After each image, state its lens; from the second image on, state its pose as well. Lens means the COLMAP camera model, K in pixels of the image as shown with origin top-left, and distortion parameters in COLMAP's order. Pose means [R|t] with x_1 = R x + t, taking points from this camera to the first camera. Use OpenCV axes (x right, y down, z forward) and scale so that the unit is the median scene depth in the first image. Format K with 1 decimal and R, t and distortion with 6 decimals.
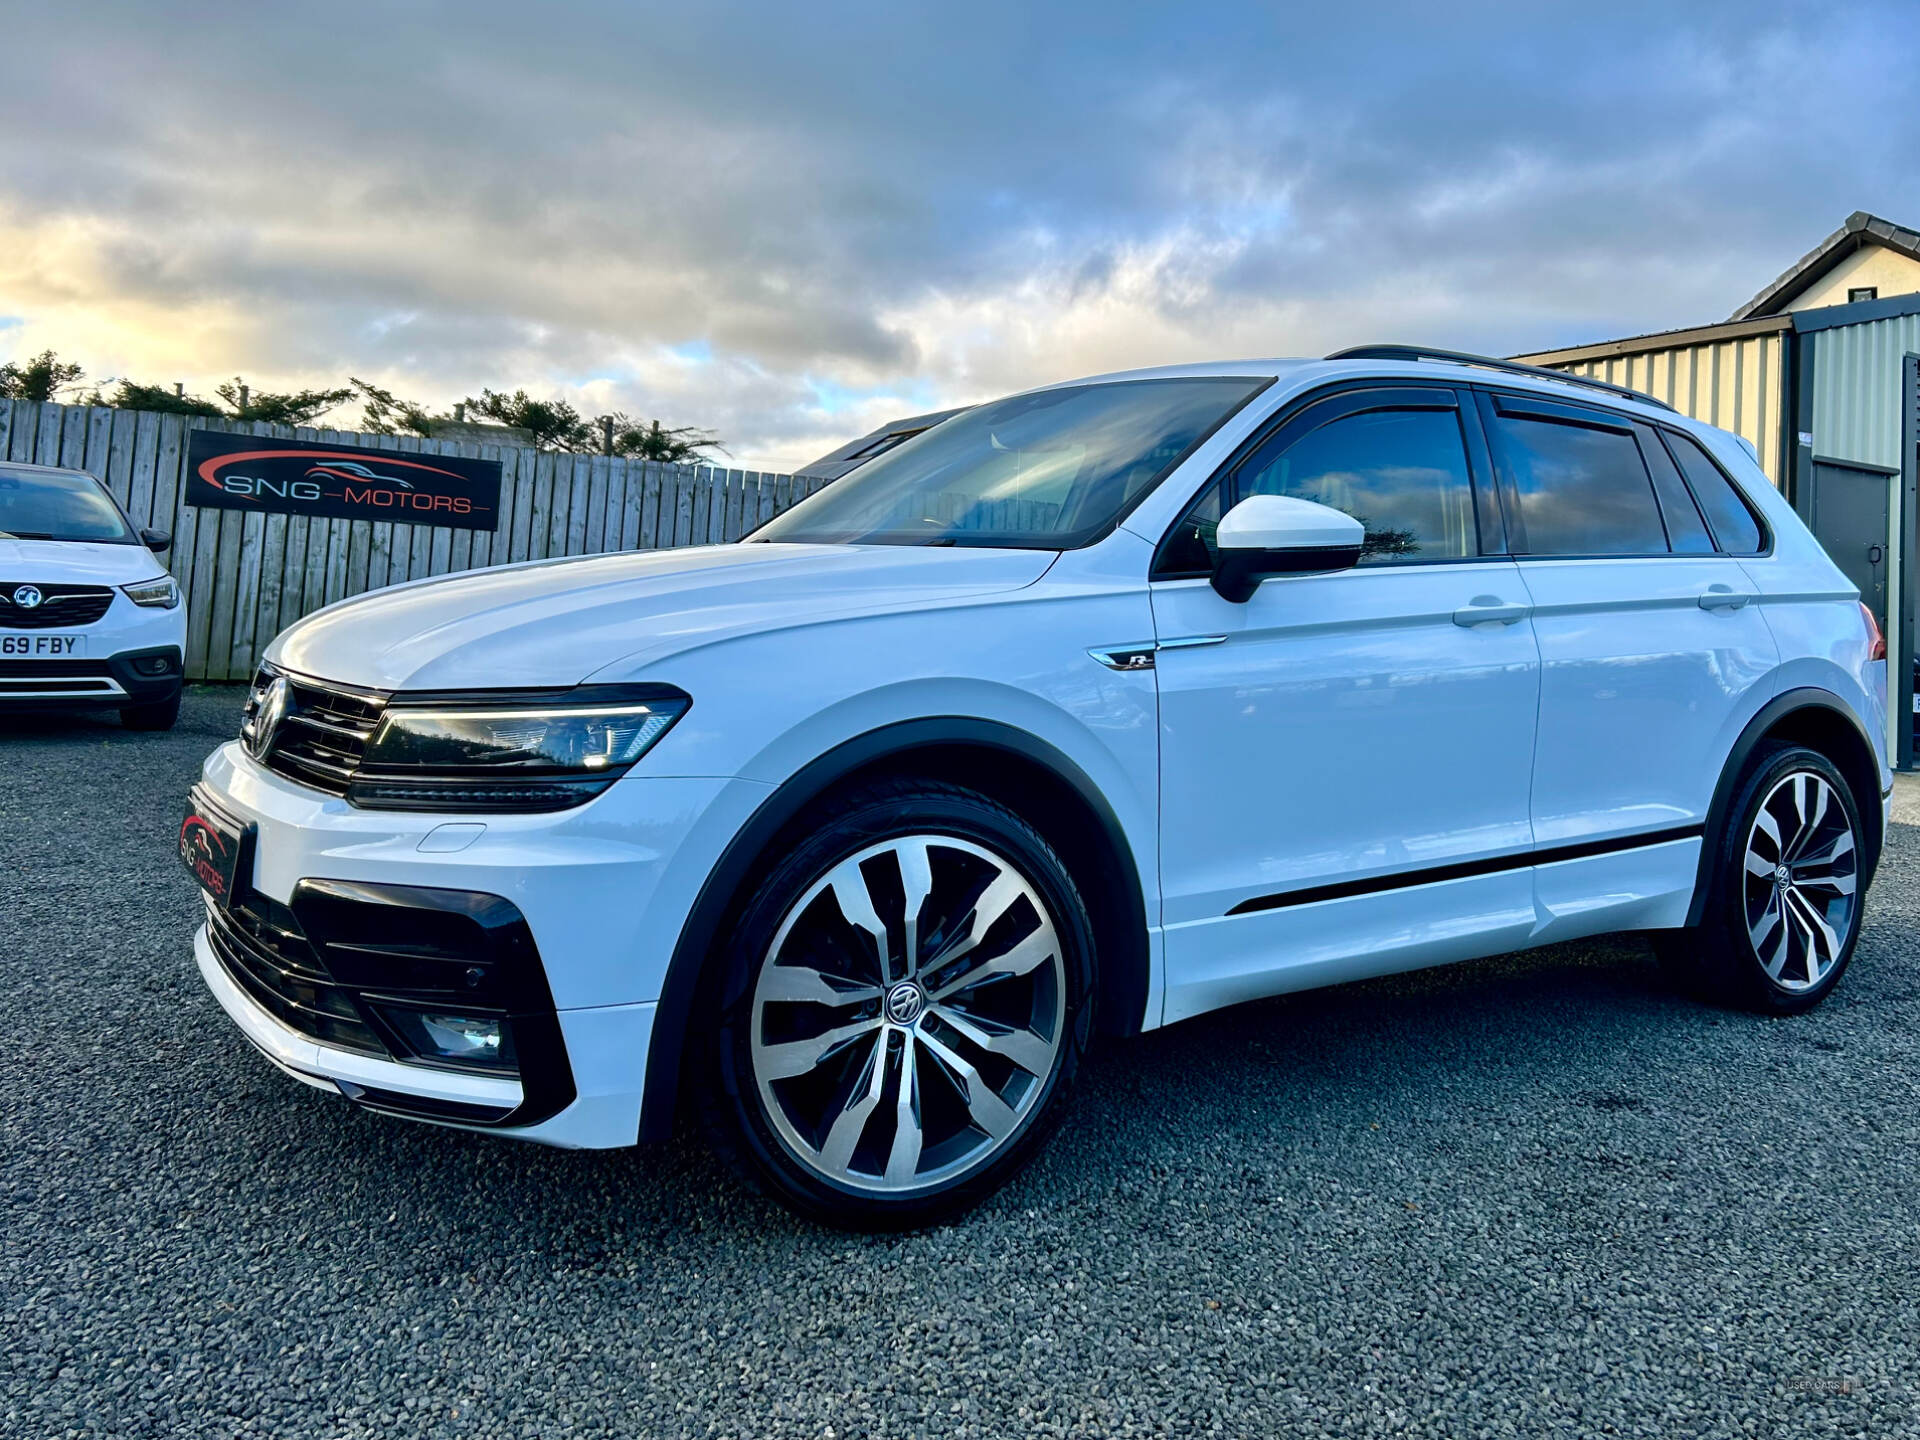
lens RADIAL K [[1505.0, 0, 956.0], [0, 1505.0, 676.5], [0, 0, 1]] dist [0.077570, -0.142904]
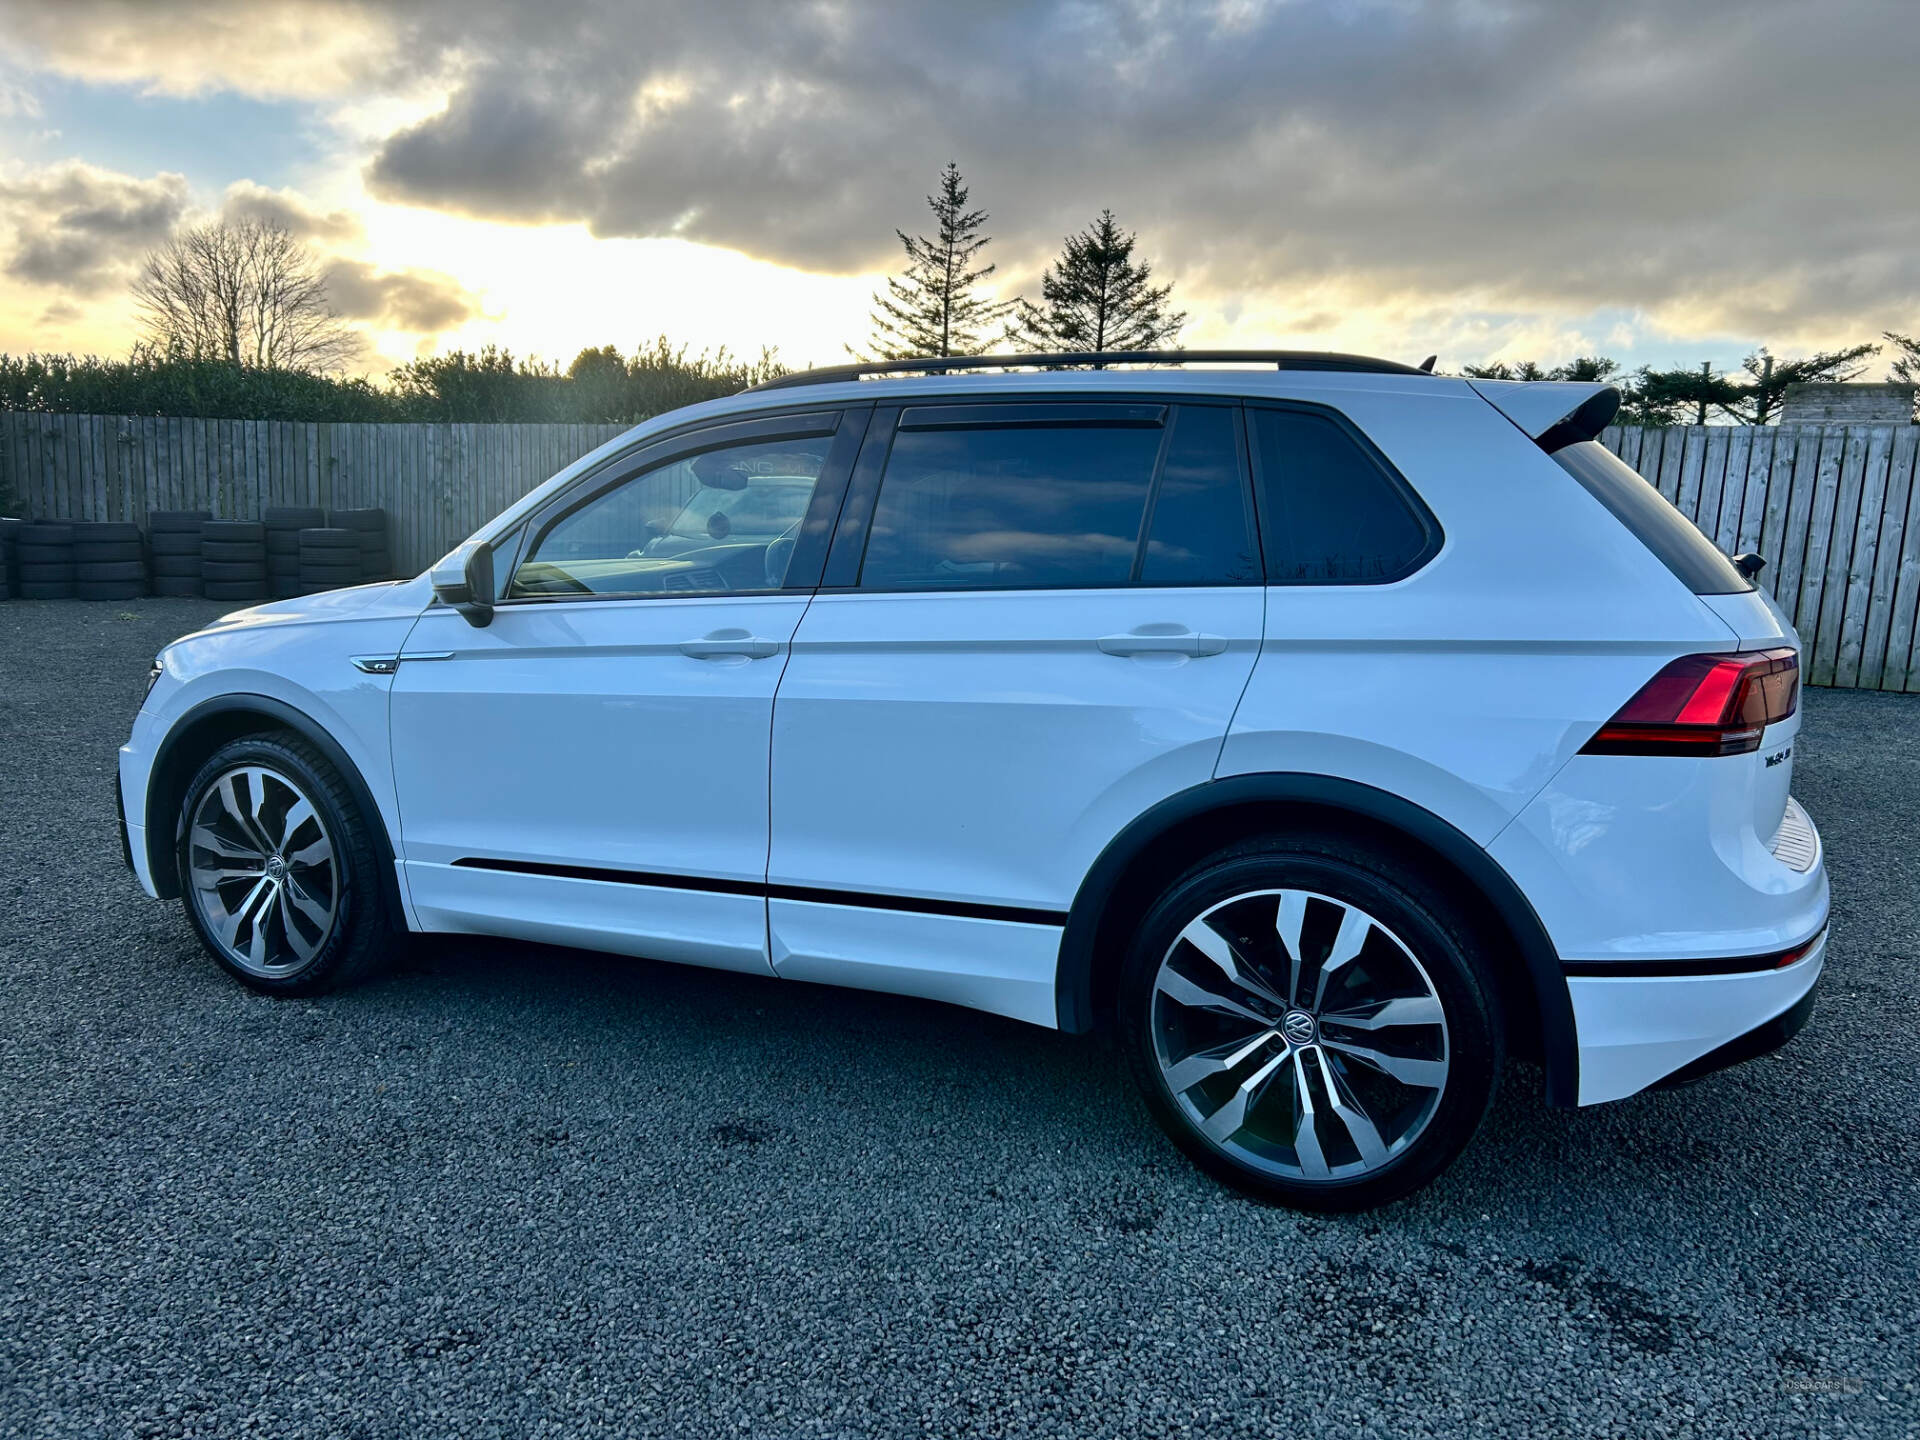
lens RADIAL K [[1470.1, 0, 960.0], [0, 1470.1, 720.0], [0, 0, 1]] dist [0.038902, -0.035720]
pose [[0.502490, 0.092142, -0.859659, 1.057280], [-0.045728, 0.995745, 0.079999, -0.064759], [0.863373, -0.000888, 0.504565, 0.502589]]
